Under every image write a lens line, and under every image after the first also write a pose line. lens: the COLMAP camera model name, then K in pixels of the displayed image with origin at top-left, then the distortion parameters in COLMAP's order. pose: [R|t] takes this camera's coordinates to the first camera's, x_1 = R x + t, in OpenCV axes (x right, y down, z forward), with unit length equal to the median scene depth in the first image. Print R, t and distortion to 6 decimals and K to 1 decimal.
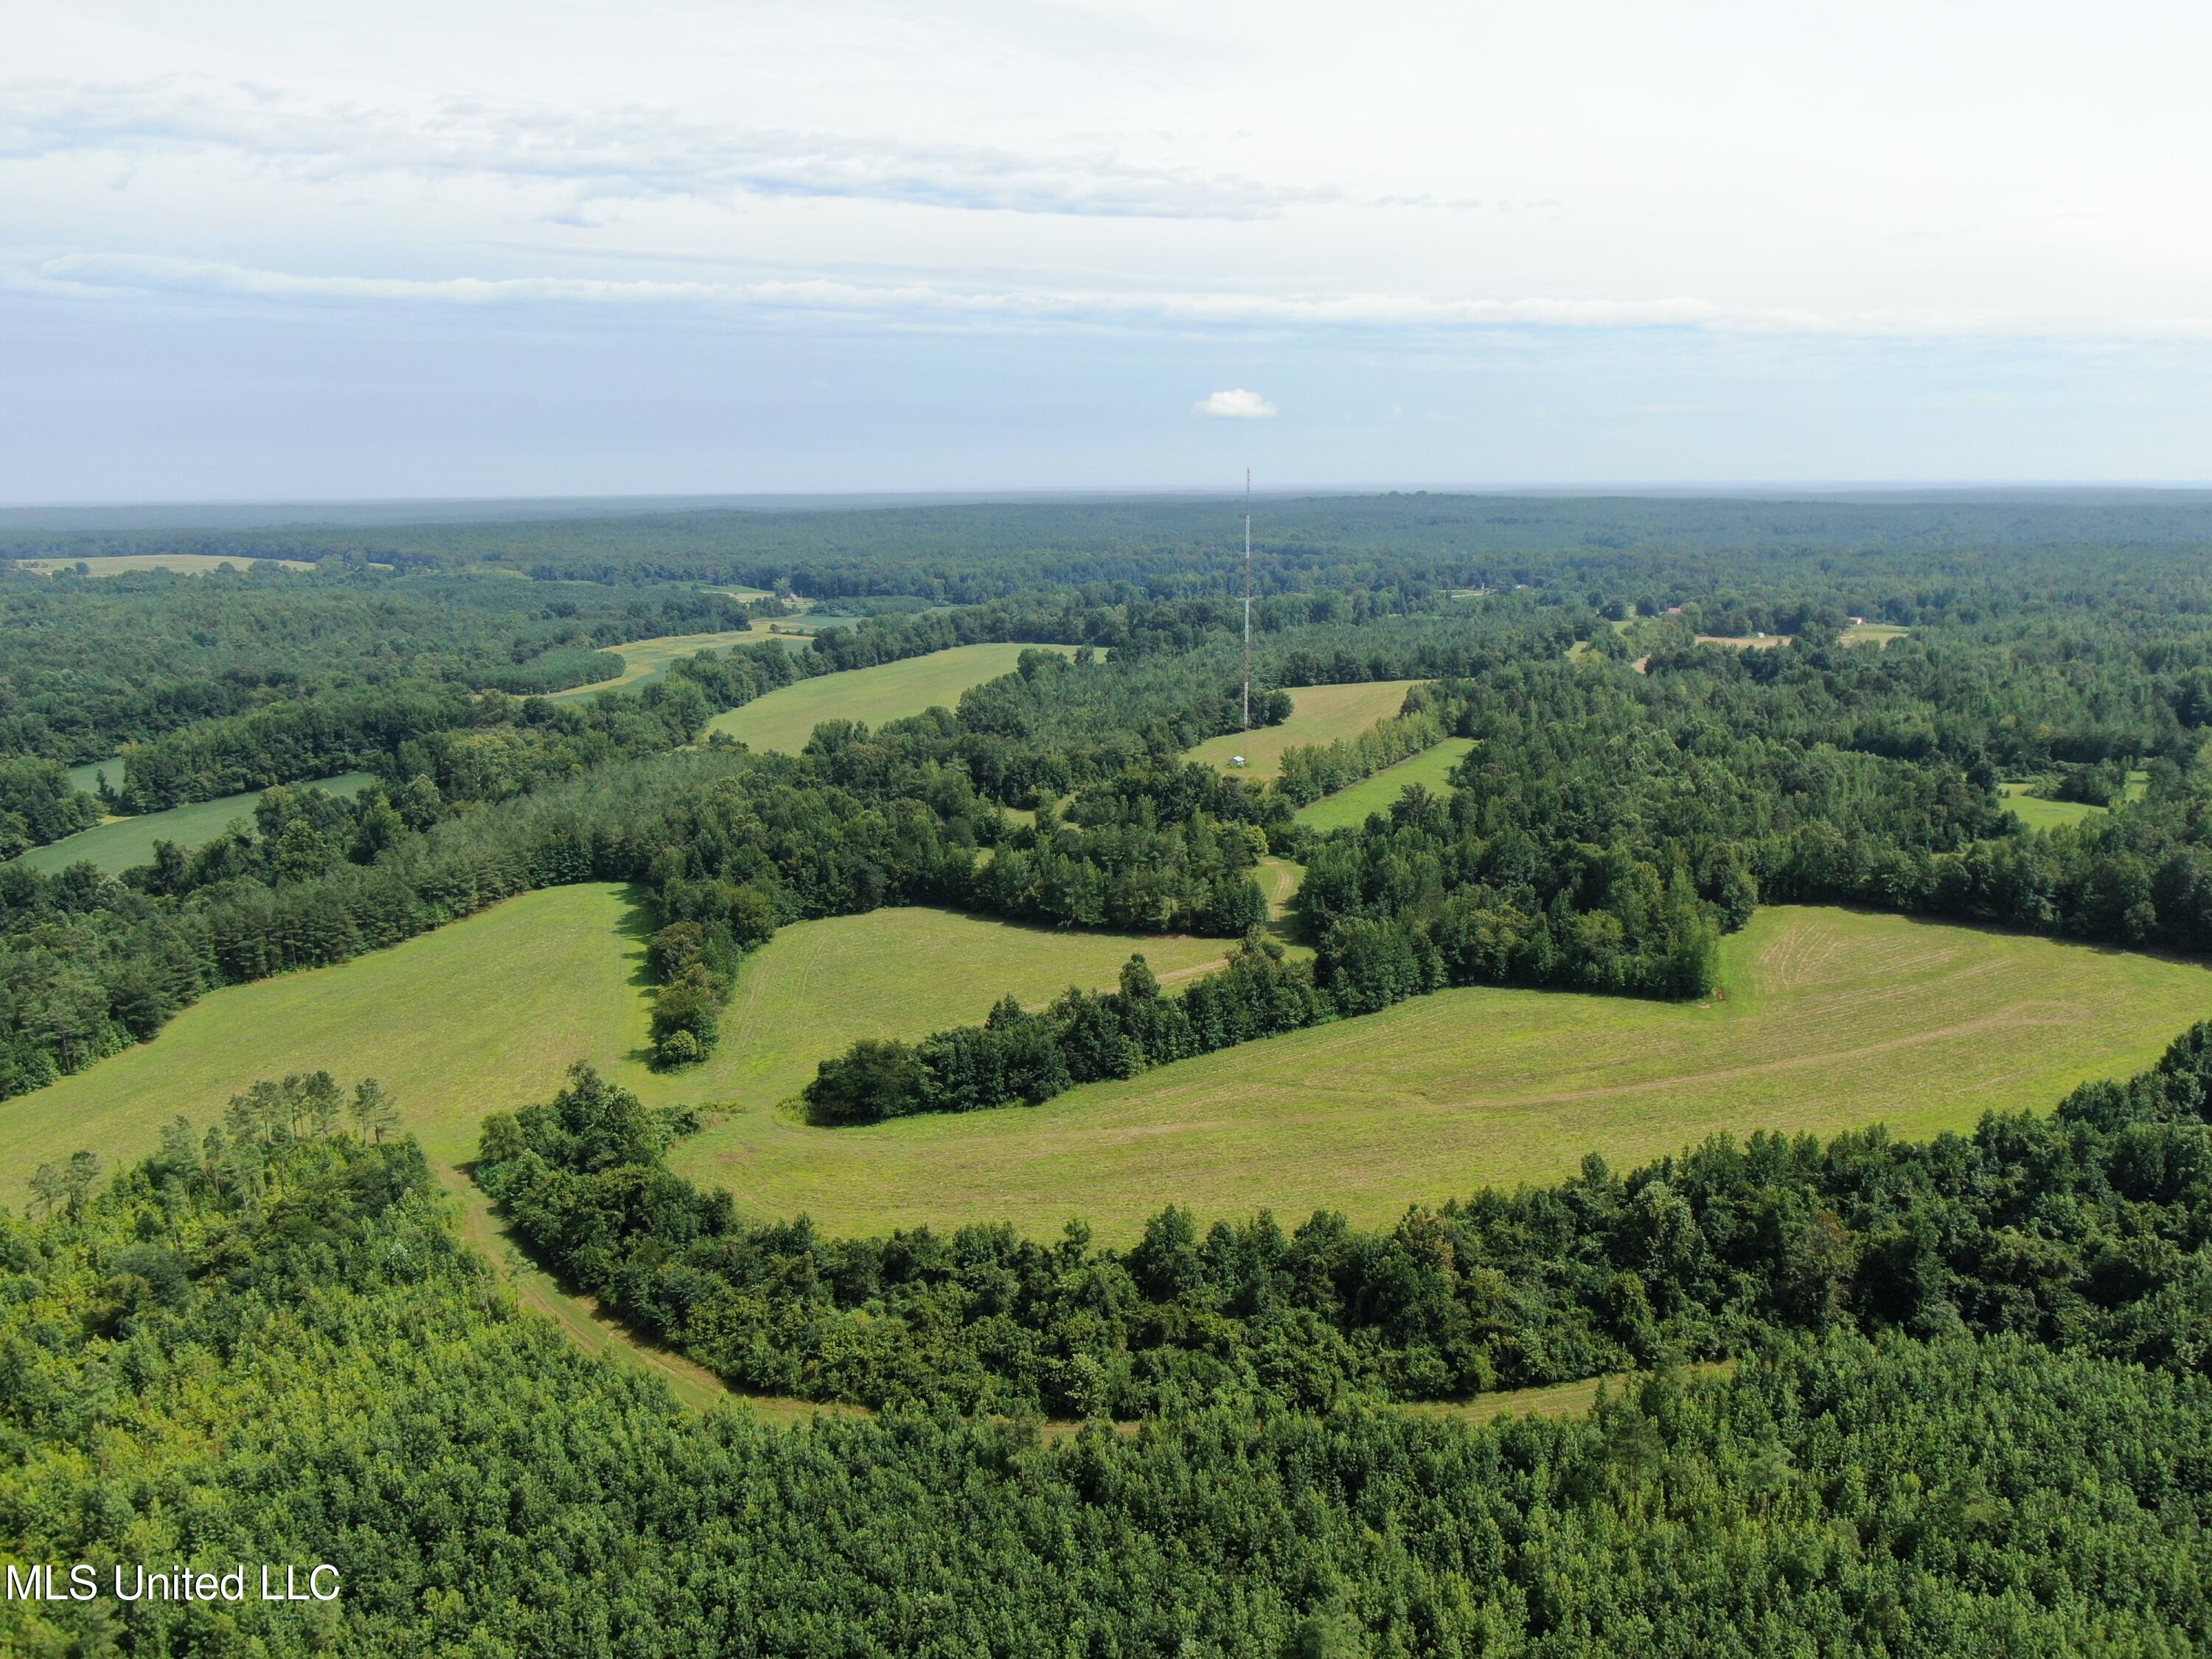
lens RADIAL K [[1611.2, 0, 1092.0], [0, 1611.2, 829.9], [0, 0, 1]] dist [-0.017779, 0.009953]
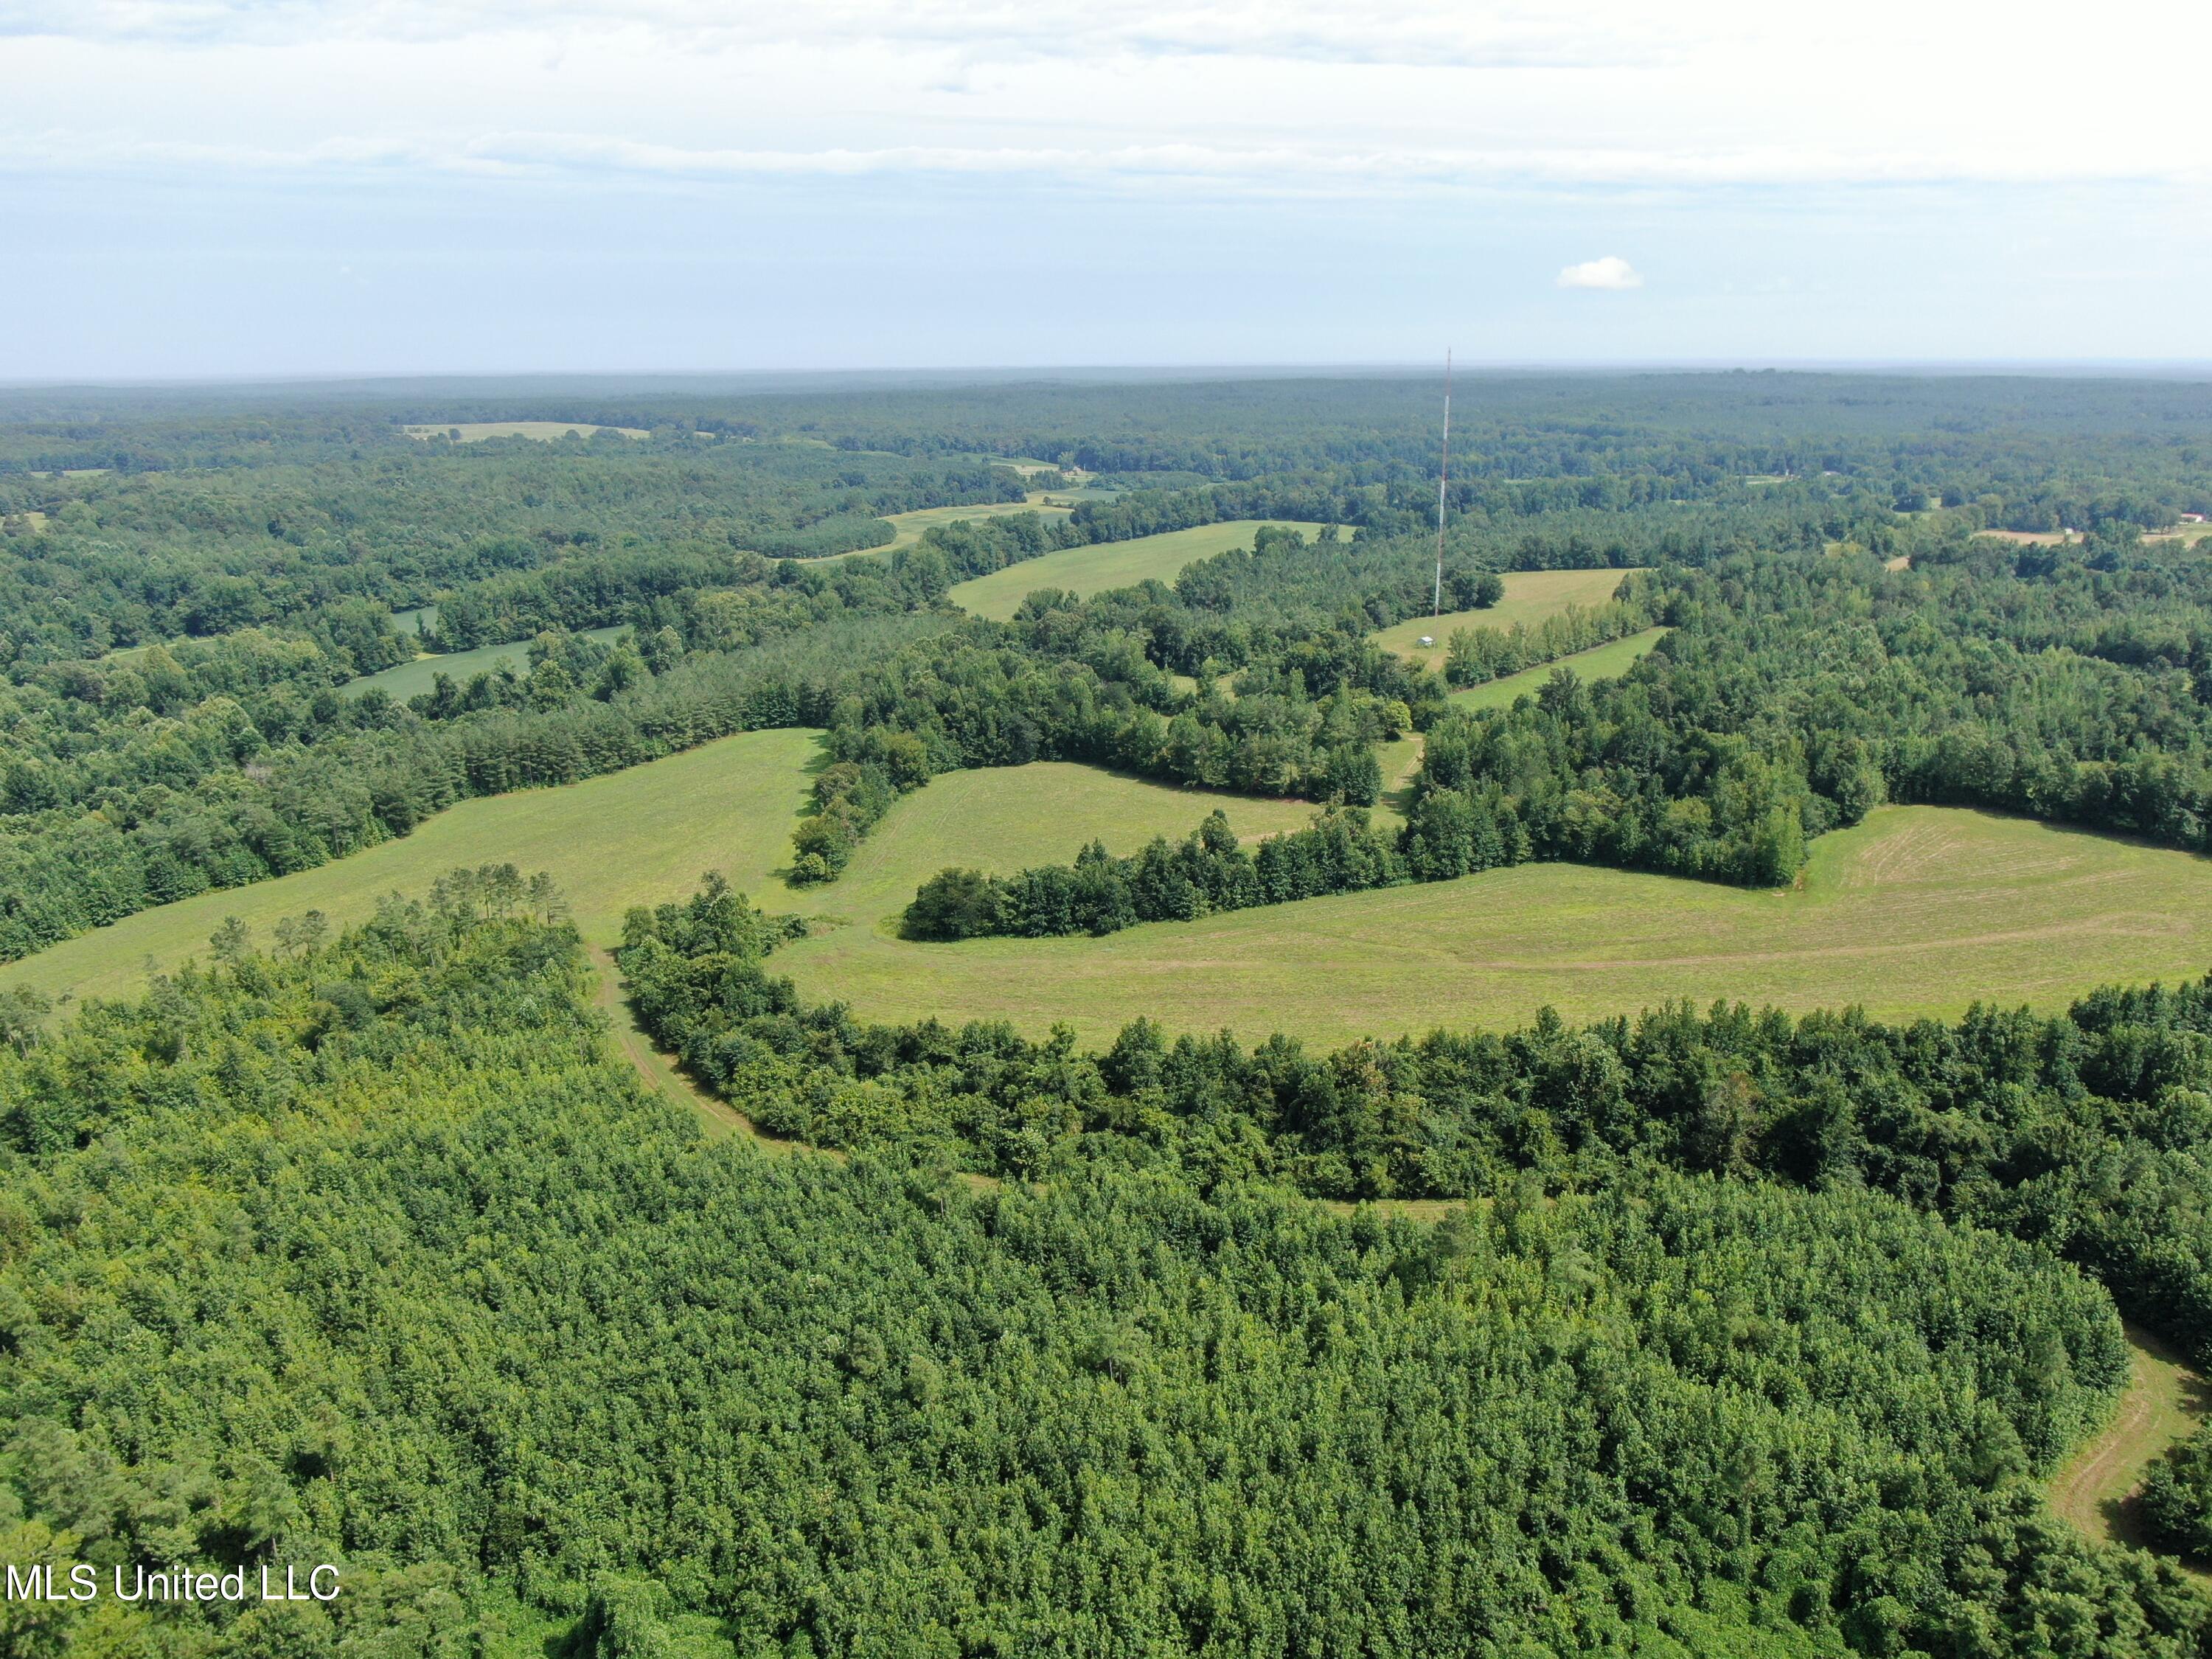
lens RADIAL K [[1611.2, 0, 1111.6], [0, 1611.2, 836.4], [0, 0, 1]] dist [-0.017779, 0.009953]
pose [[0.979946, 0.059790, -0.190082, 0.219765], [-0.044655, 0.995554, 0.082935, 0.010215], [0.194196, -0.072783, 0.978259, -0.106740]]
